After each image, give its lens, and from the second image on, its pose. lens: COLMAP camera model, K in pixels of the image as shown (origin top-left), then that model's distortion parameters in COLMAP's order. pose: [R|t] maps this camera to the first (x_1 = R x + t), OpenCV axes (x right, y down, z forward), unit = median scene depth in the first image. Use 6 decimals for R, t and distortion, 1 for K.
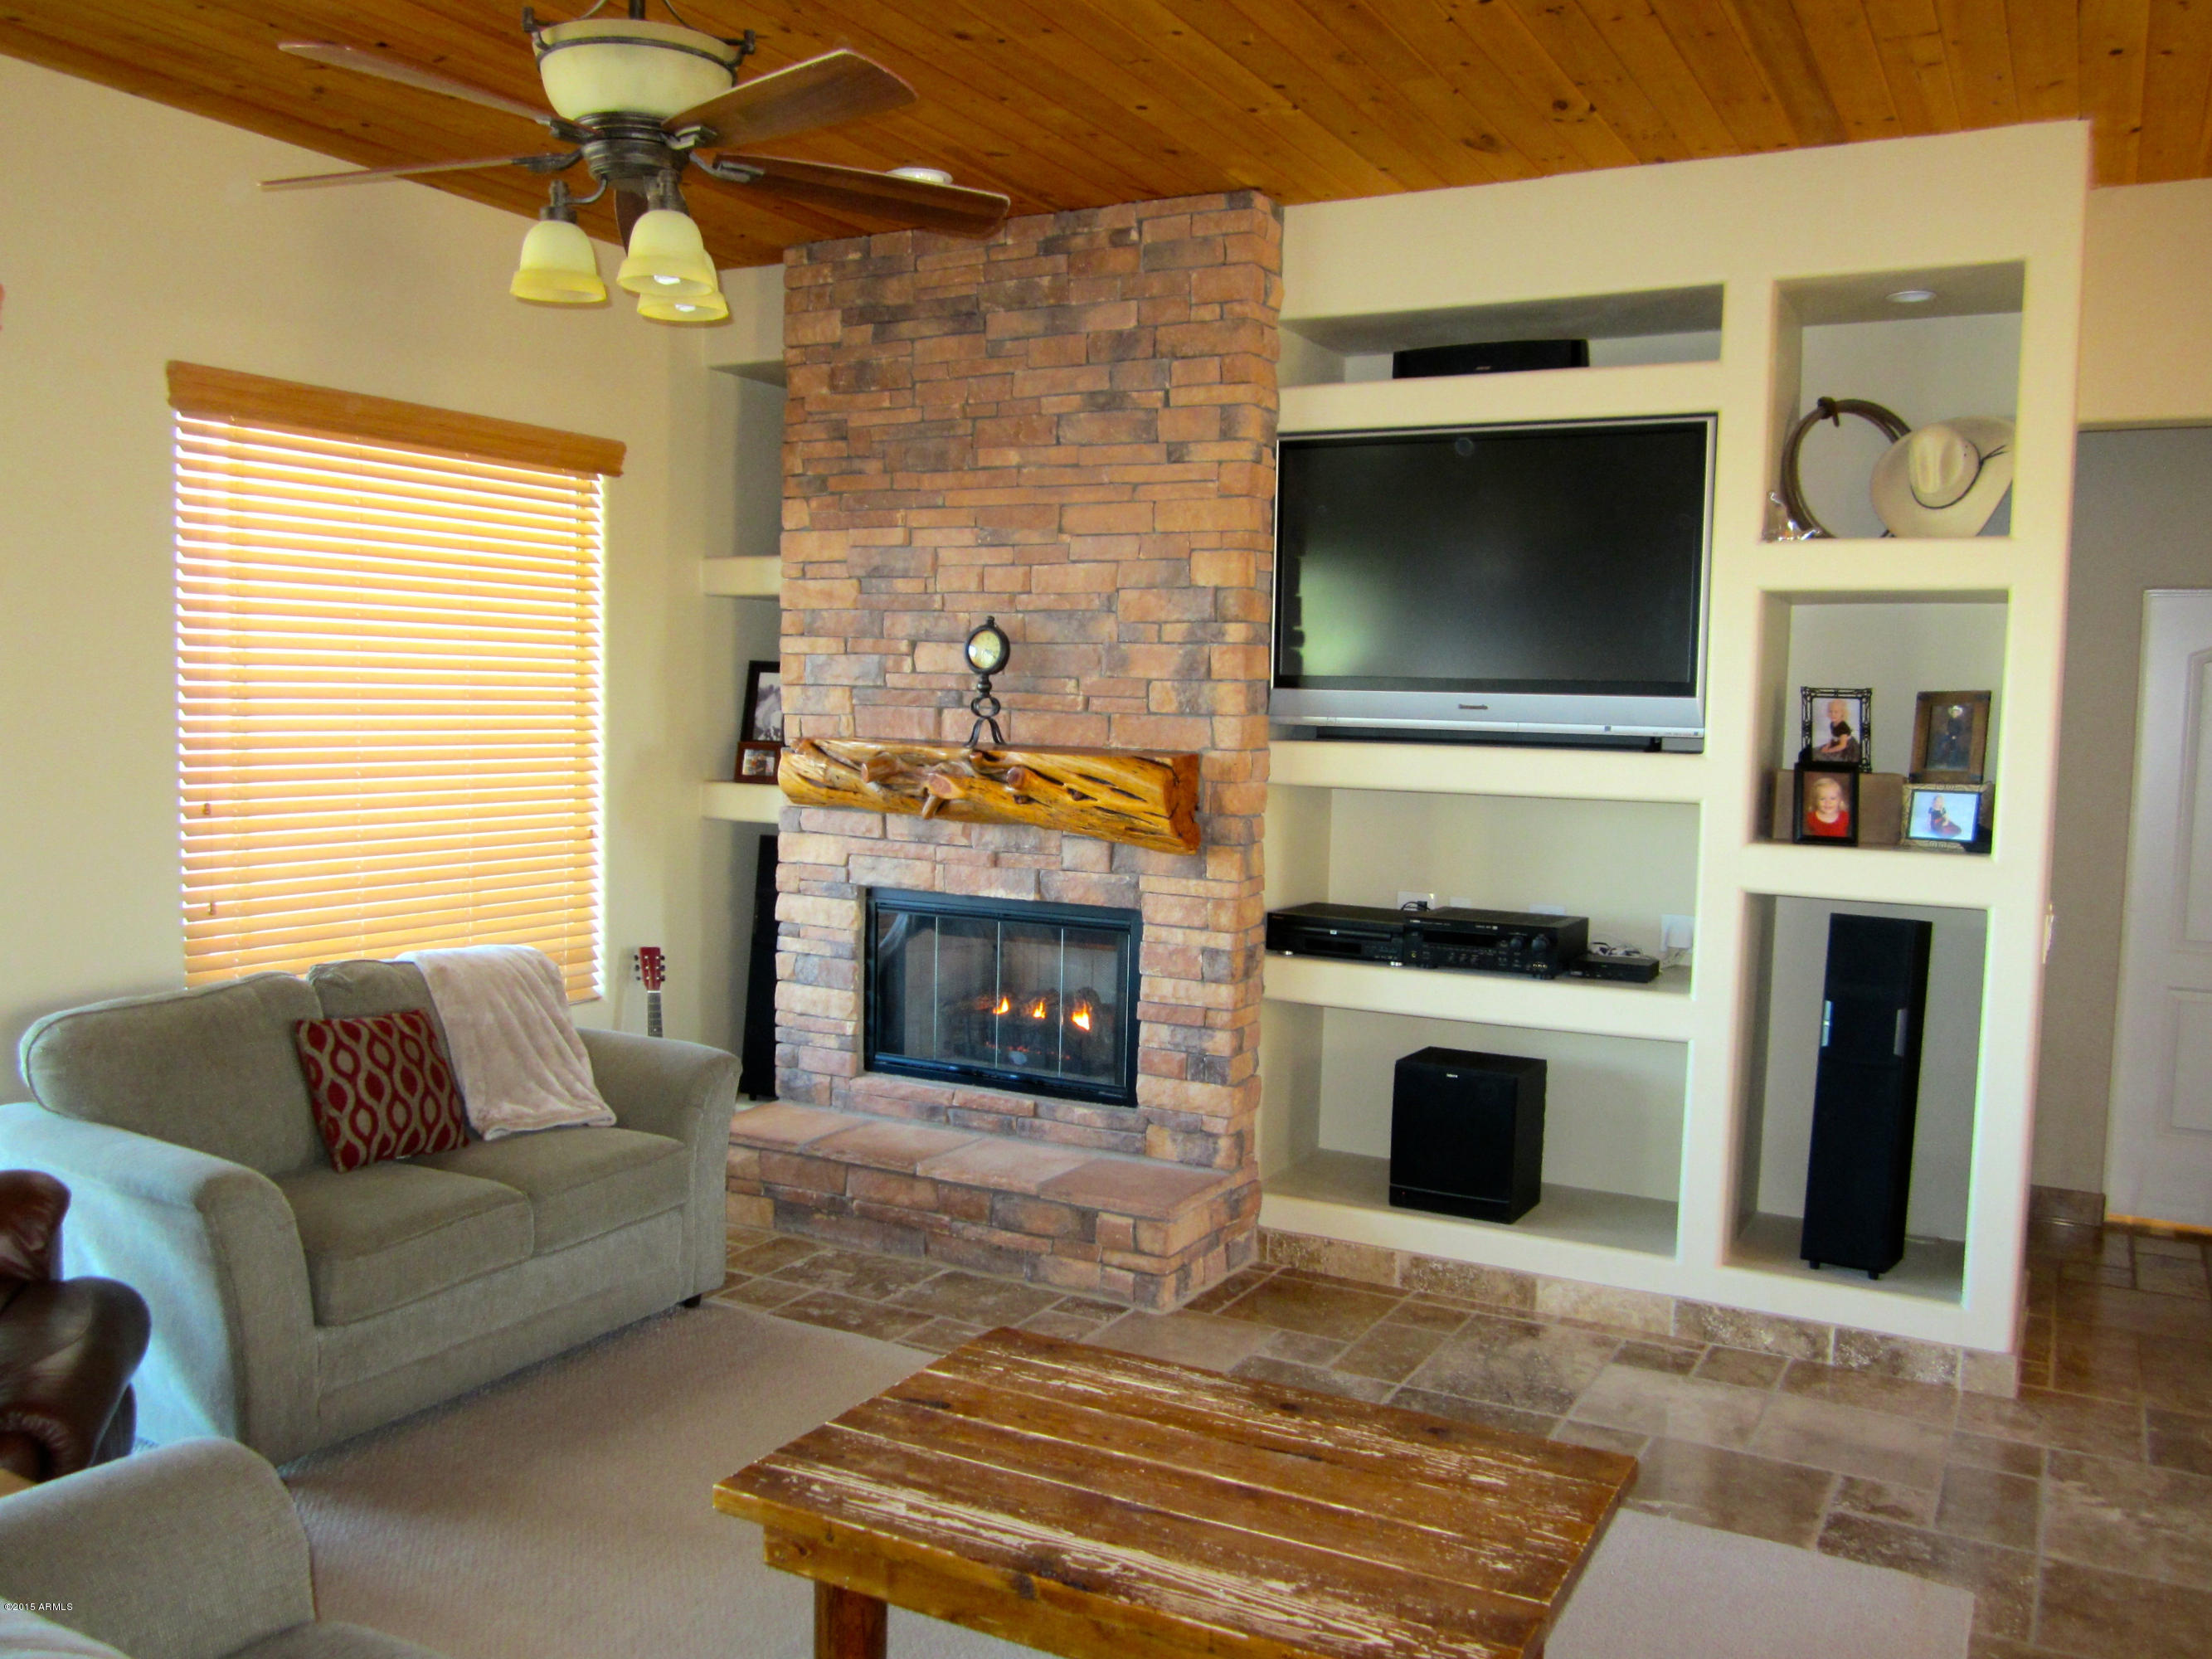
lens RADIAL K [[1824.2, 0, 1098.8], [0, 1824.2, 832.2], [0, 0, 1]] dist [-0.036860, 0.001186]
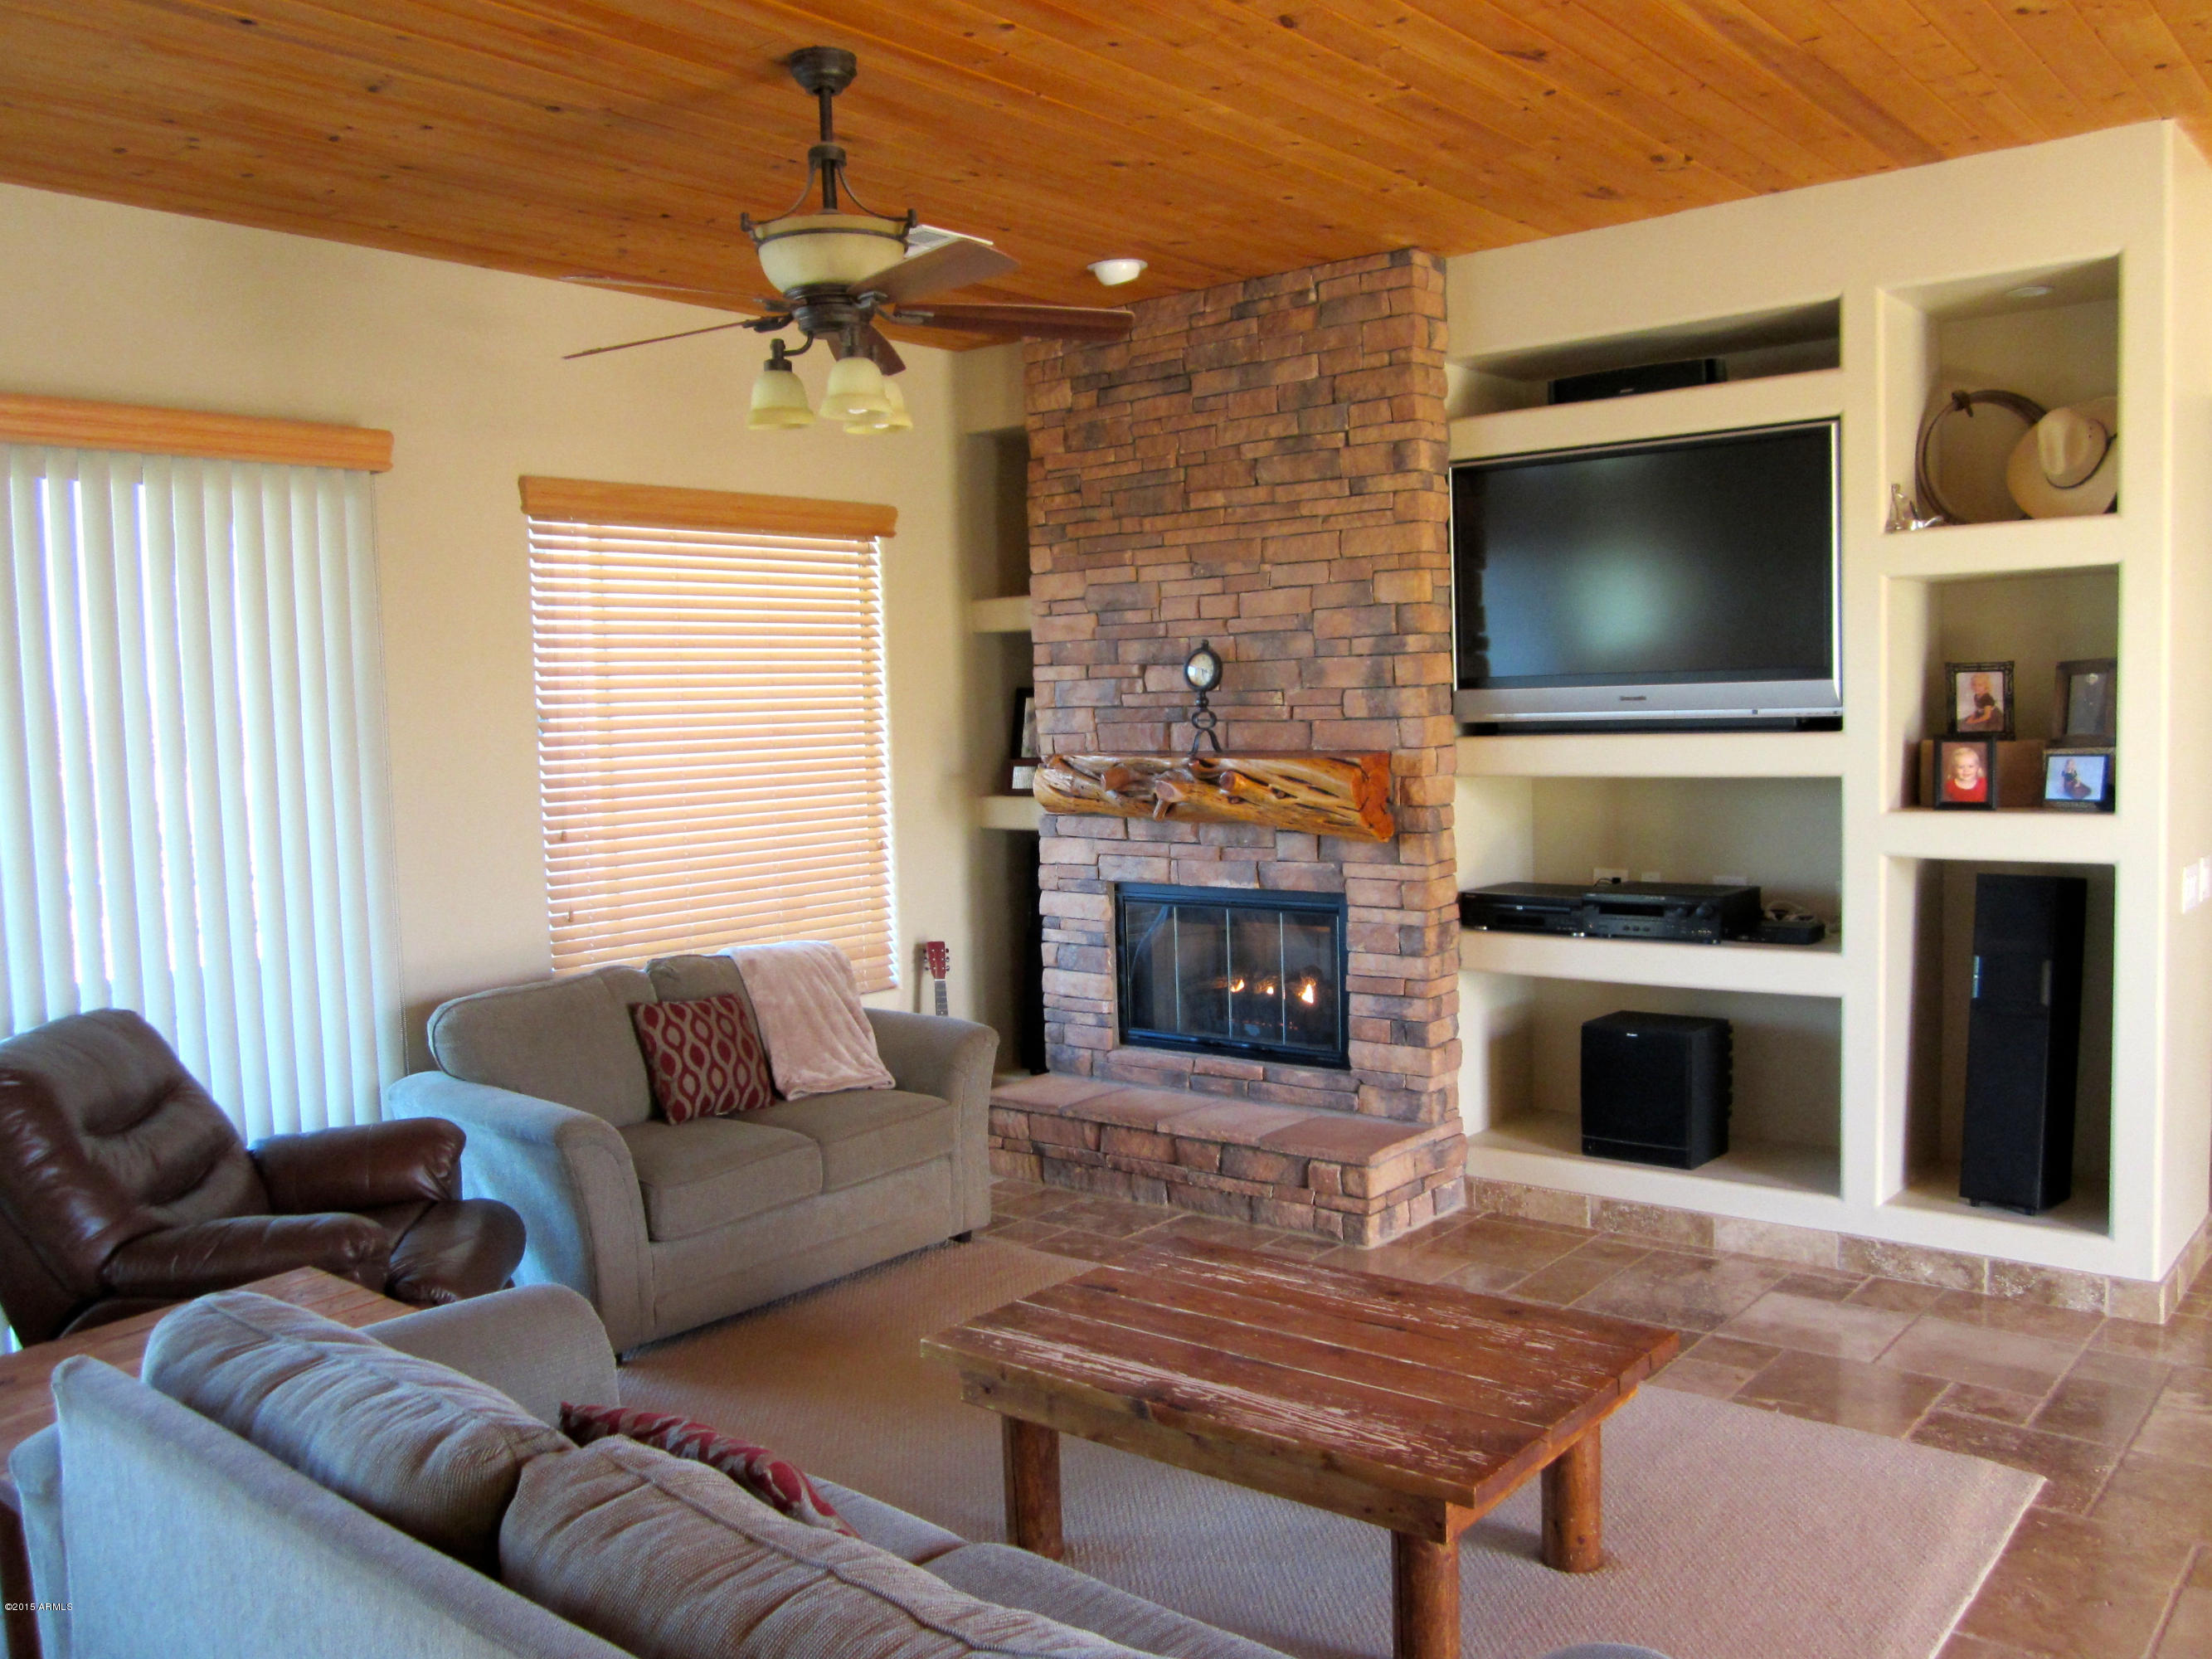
lens RADIAL K [[1819.5, 0, 1100.6], [0, 1819.5, 829.4], [0, 0, 1]] dist [-0.039147, 0.002469]
pose [[0.980489, -0.040129, -0.192432, 0.099509], [0.039358, 0.999194, -0.007832, 0.006402], [0.192592, 0.000105, 0.981279, -0.138121]]
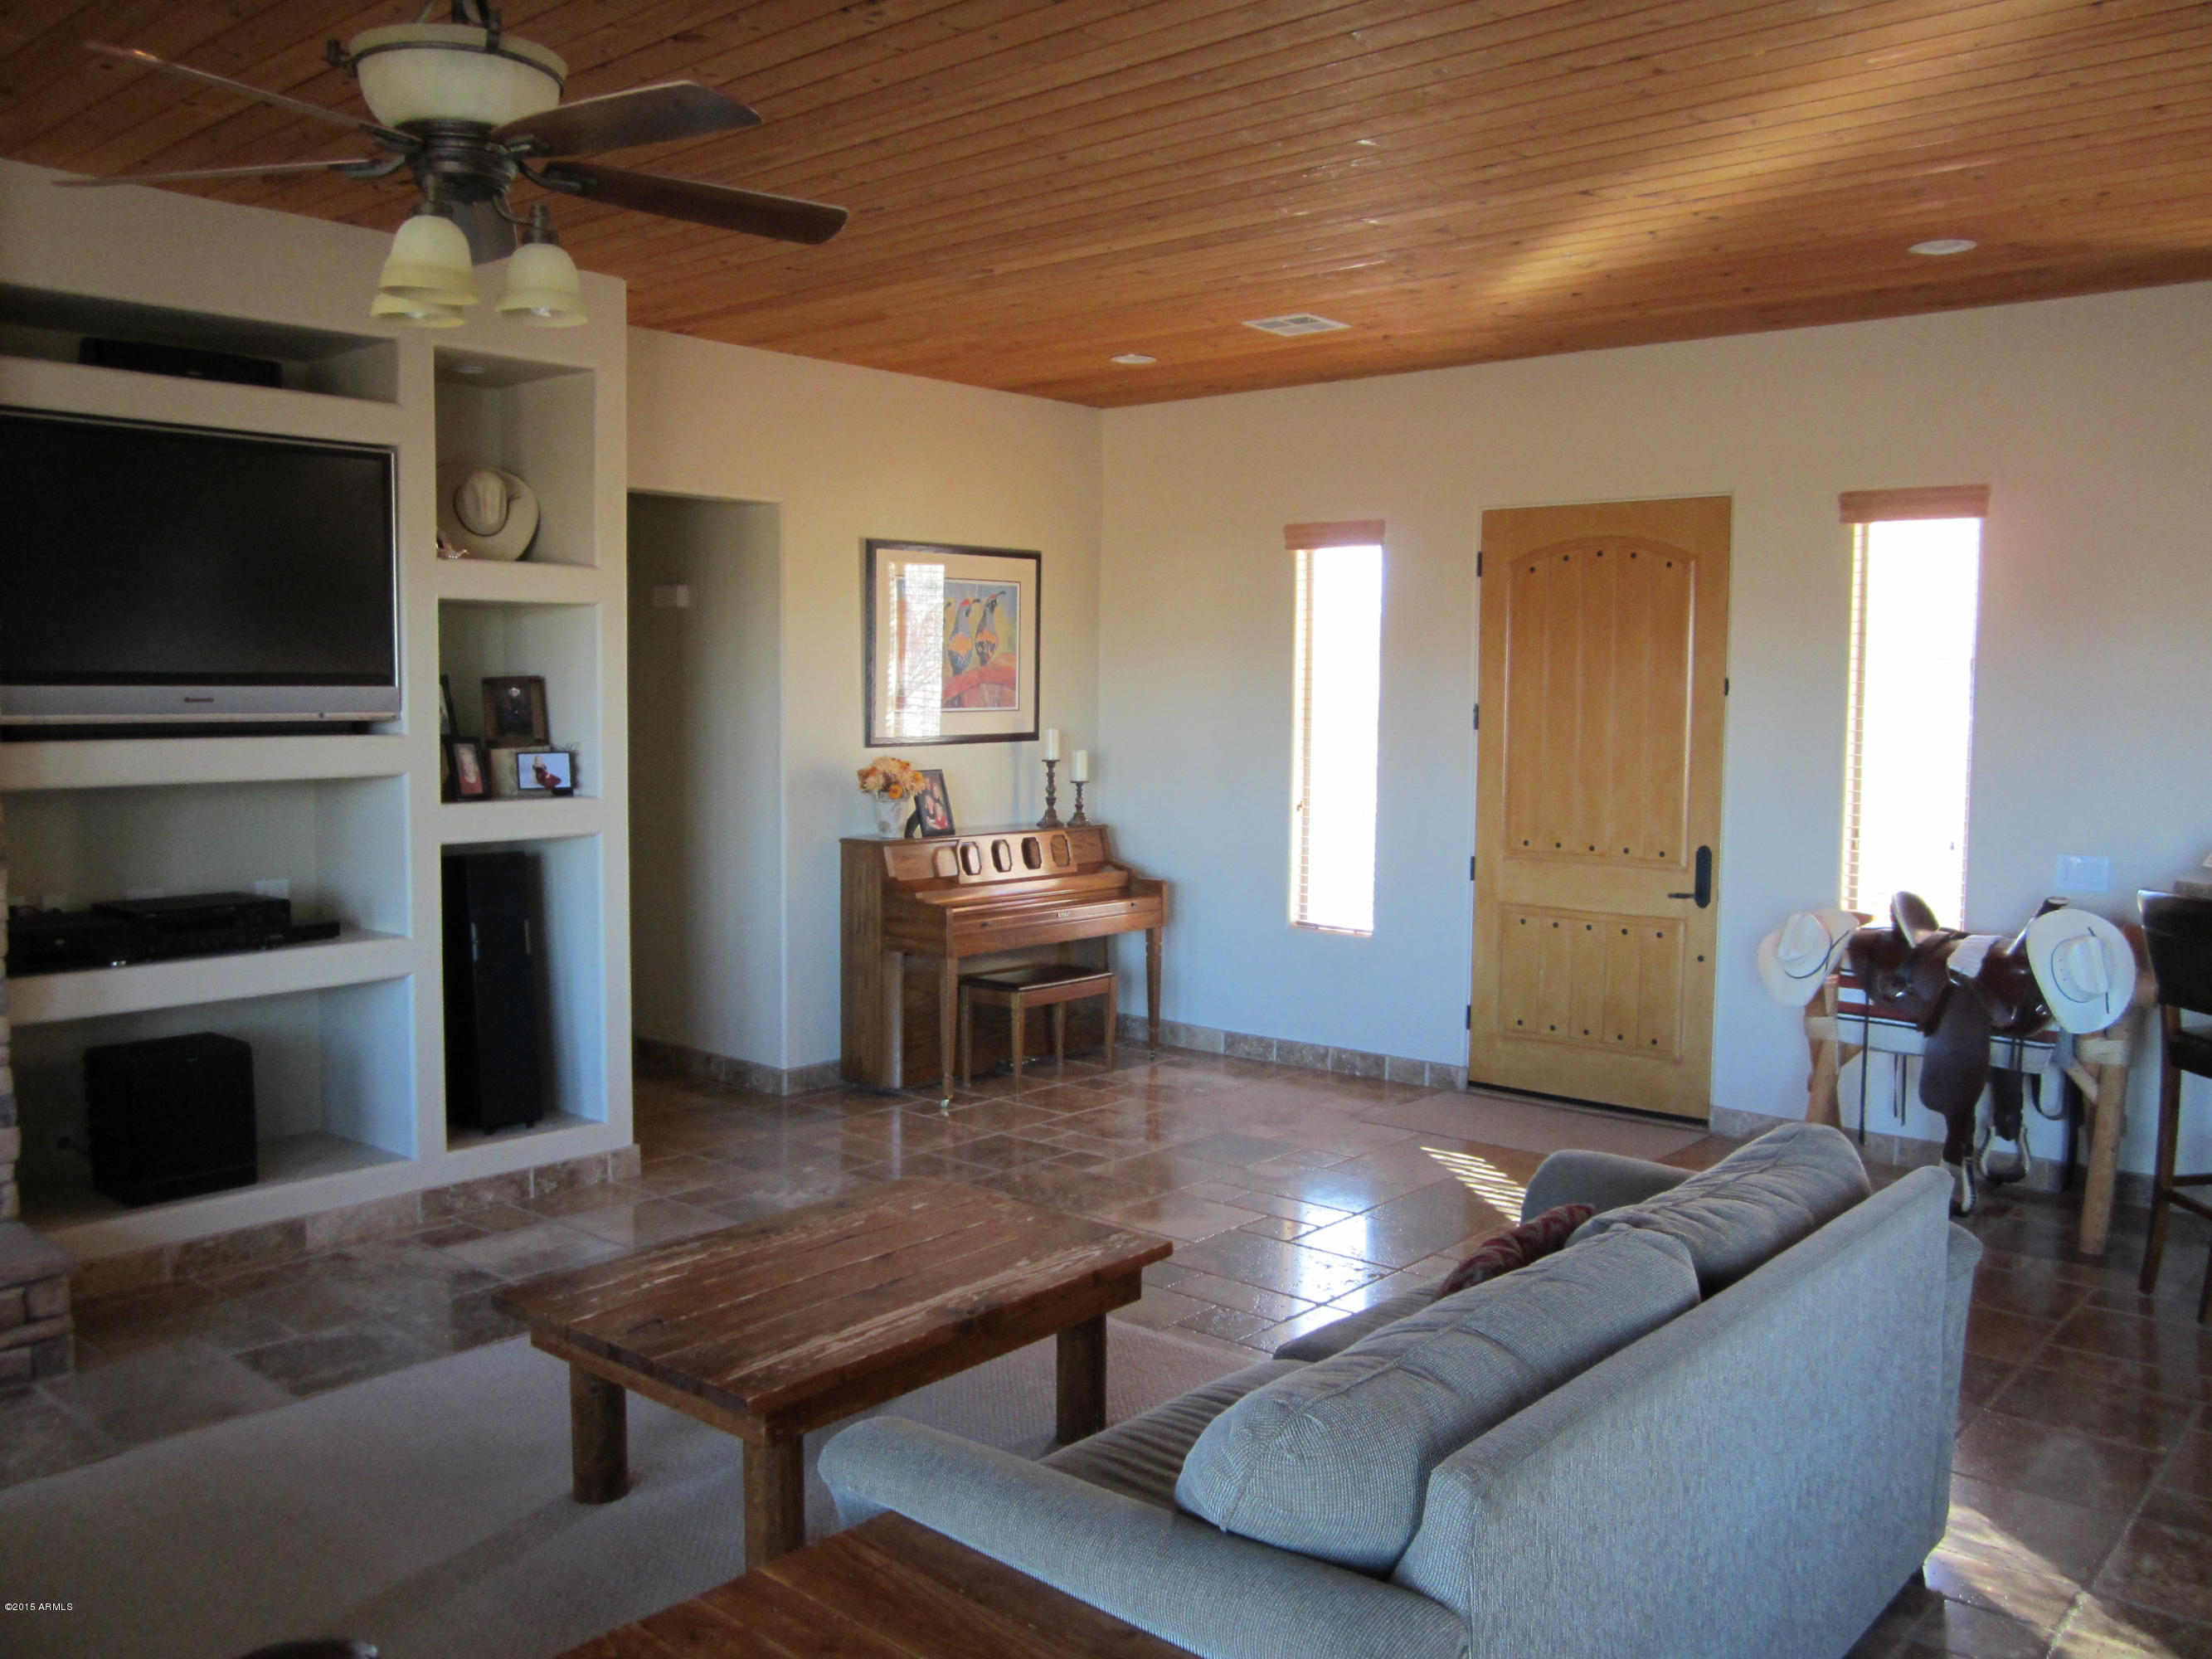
lens RADIAL K [[1819.5, 0, 1100.6], [0, 1819.5, 829.4], [0, 0, 1]] dist [-0.039147, 0.002469]
pose [[0.213539, -0.097516, 0.972055, -0.699560], [0.072349, 0.993852, 0.083809, -0.045131], [-0.974252, 0.052431, 0.219281, 0.284944]]
